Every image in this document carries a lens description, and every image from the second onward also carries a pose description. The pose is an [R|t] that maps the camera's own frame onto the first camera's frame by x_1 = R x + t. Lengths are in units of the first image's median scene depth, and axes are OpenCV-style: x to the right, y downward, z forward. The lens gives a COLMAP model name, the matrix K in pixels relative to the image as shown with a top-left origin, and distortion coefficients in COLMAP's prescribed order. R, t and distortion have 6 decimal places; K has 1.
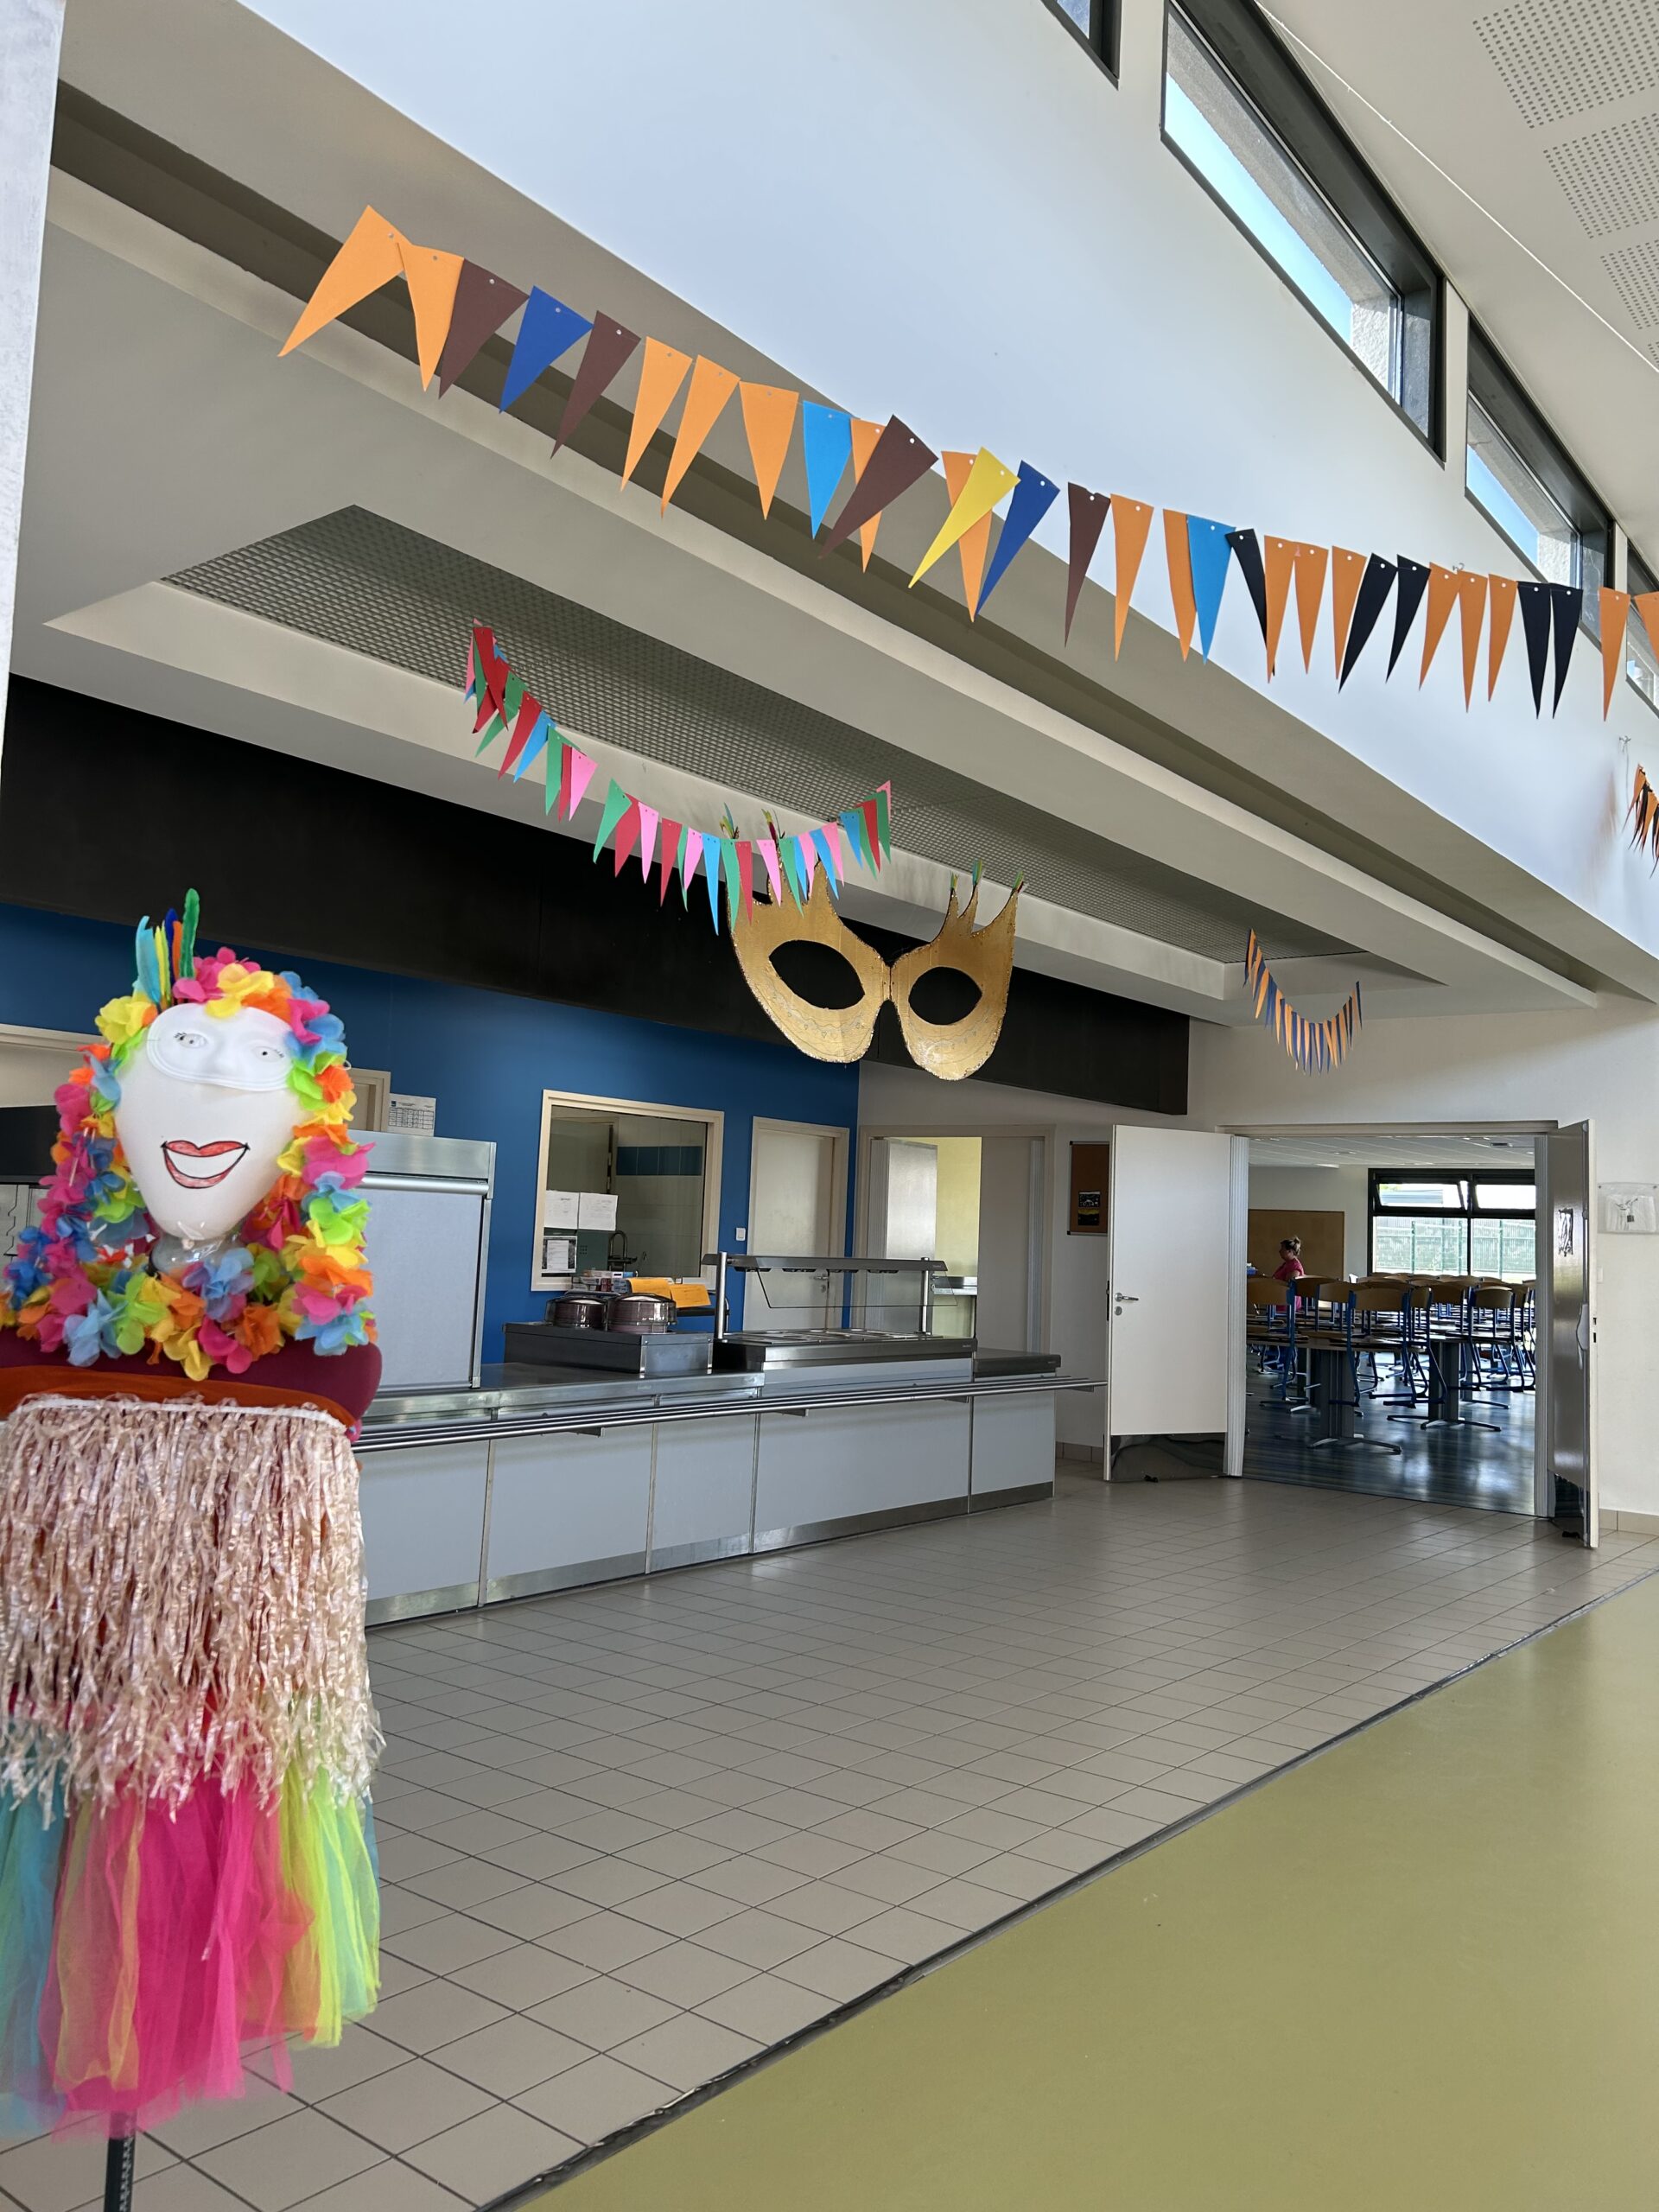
lens RADIAL K [[1652.8, 0, 829.5], [0, 1652.8, 1106.0], [0, 0, 1]] dist [0.005797, 0.006856]
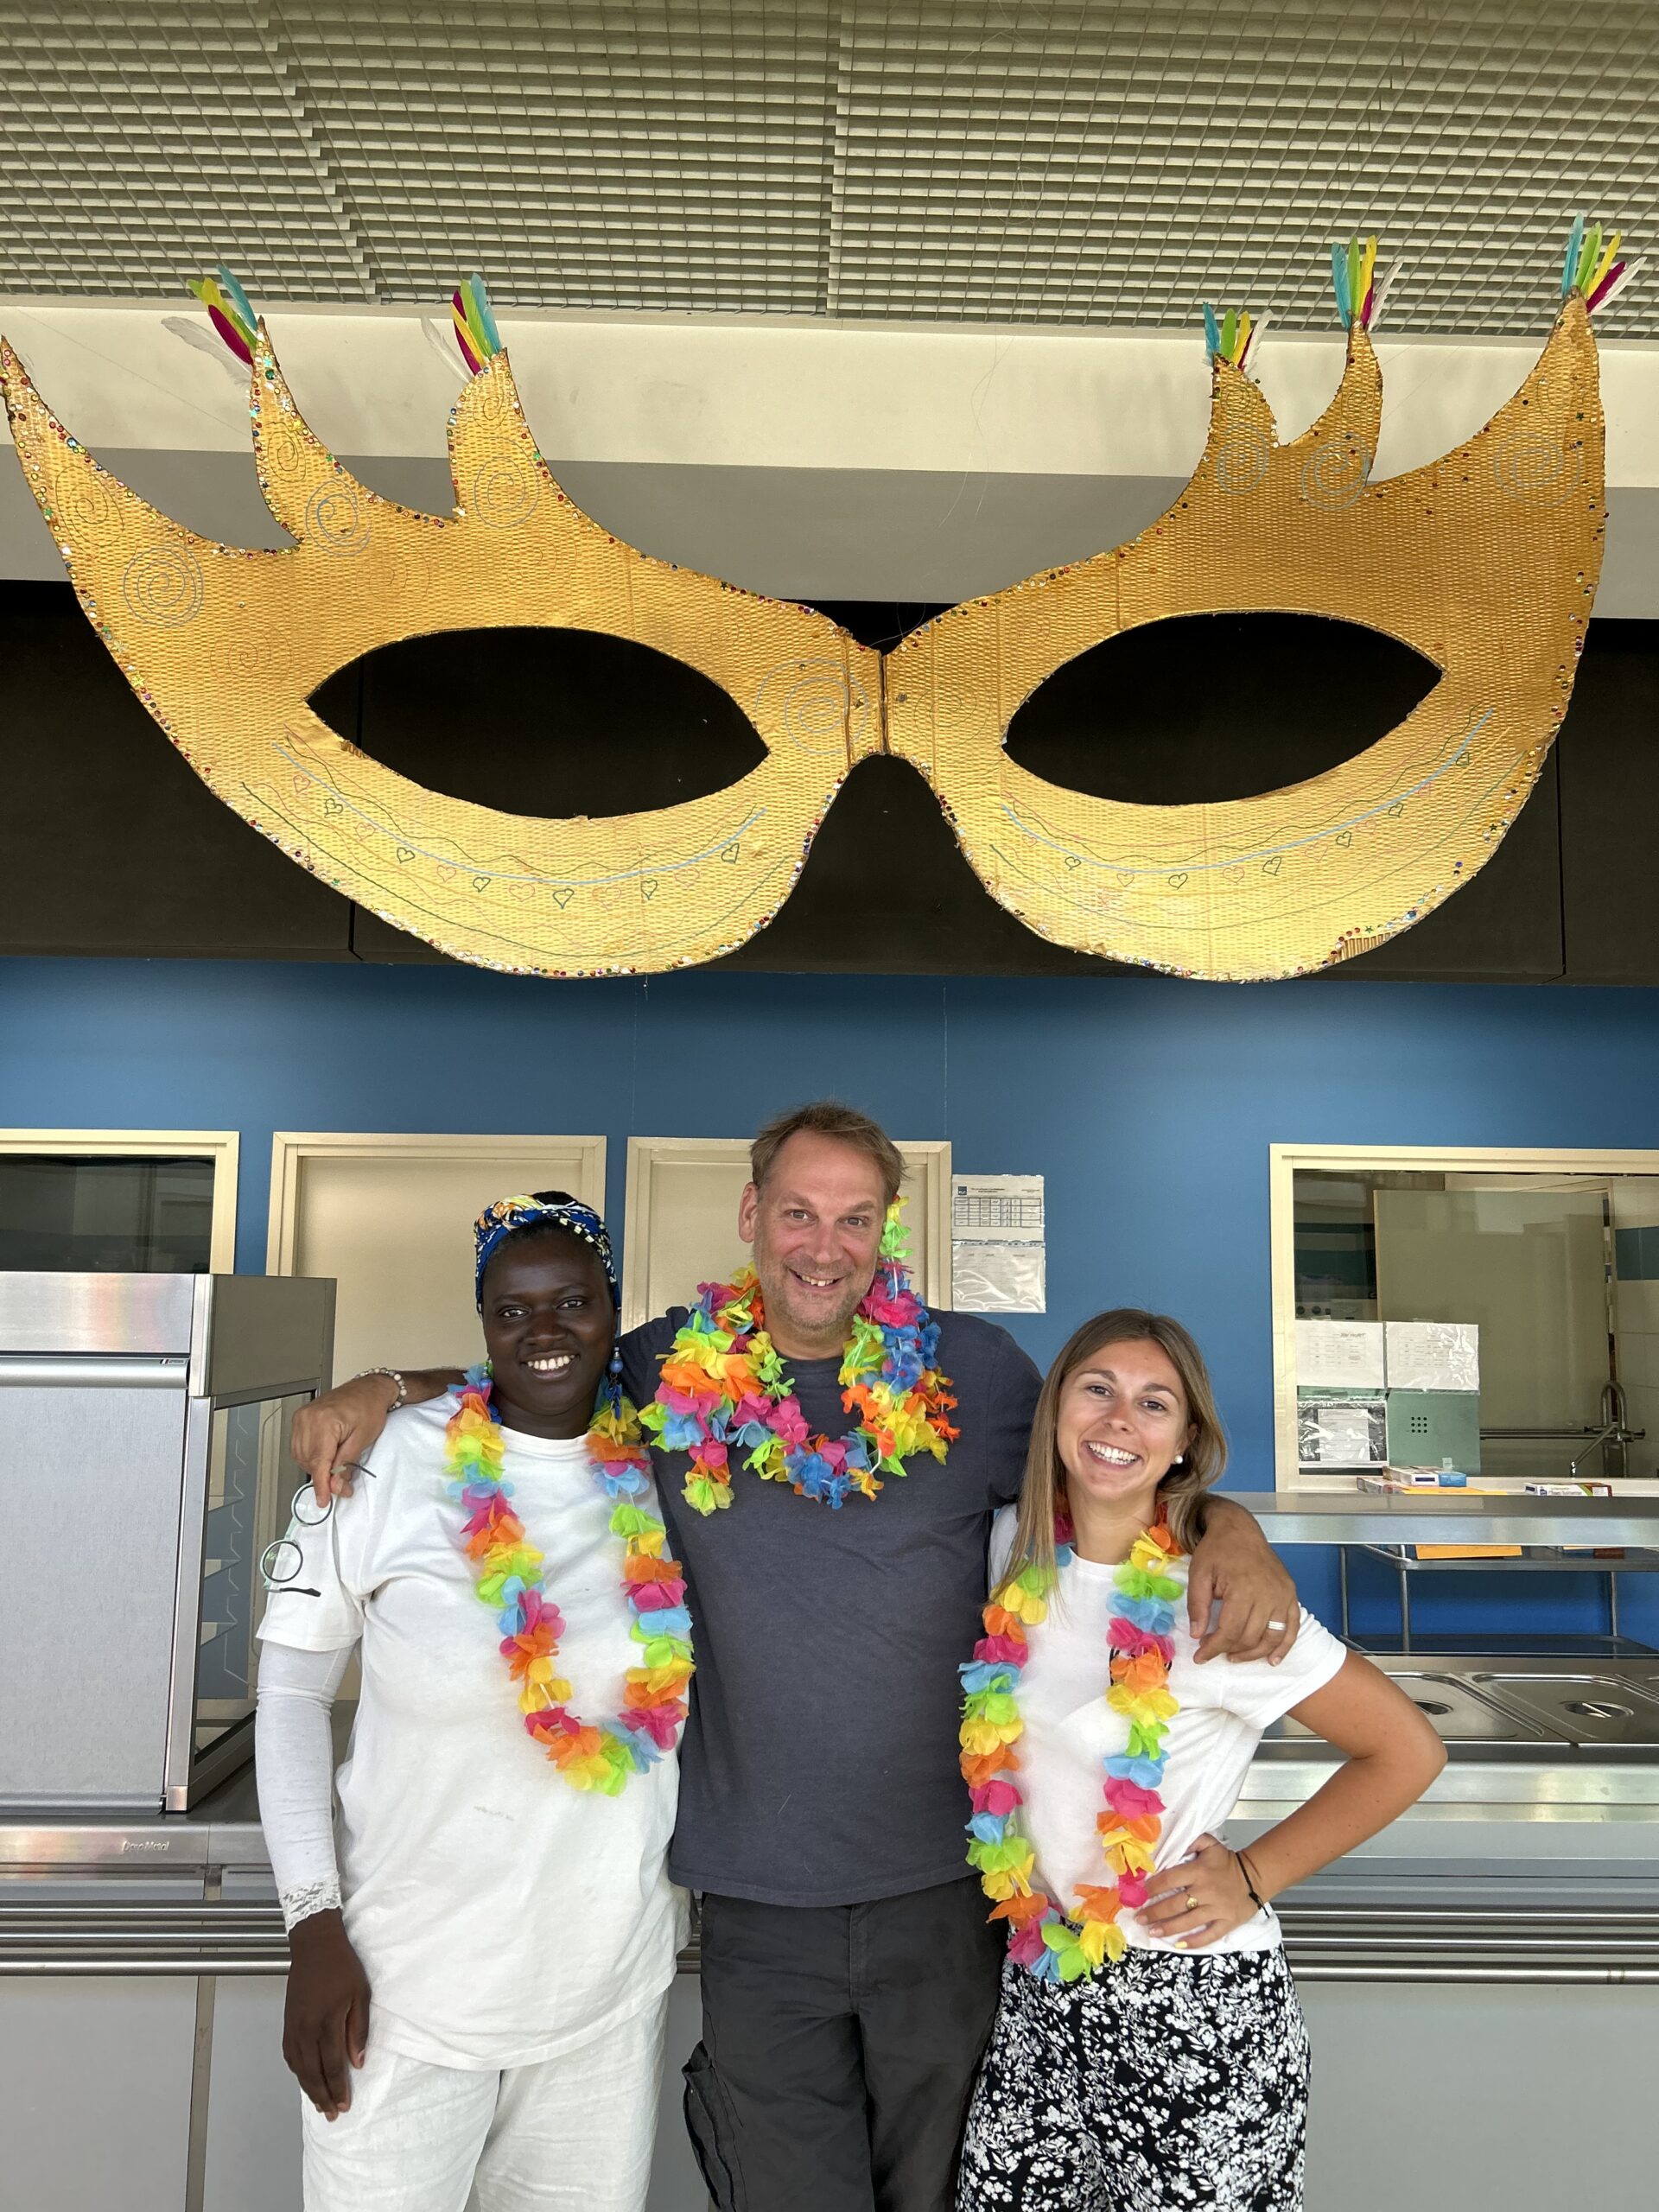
lens RADIAL K [[1652.8, 0, 829.5], [0, 1652.8, 1106.0], [0, 0, 1]] dist [0.005797, 0.006856]
pose [[0.632260, -0.116827, -0.765897, 0.237228], [0.070247, 0.993138, -0.093499, 0.027580], [0.771565, 0.005314, 0.636128, 0.720364]]
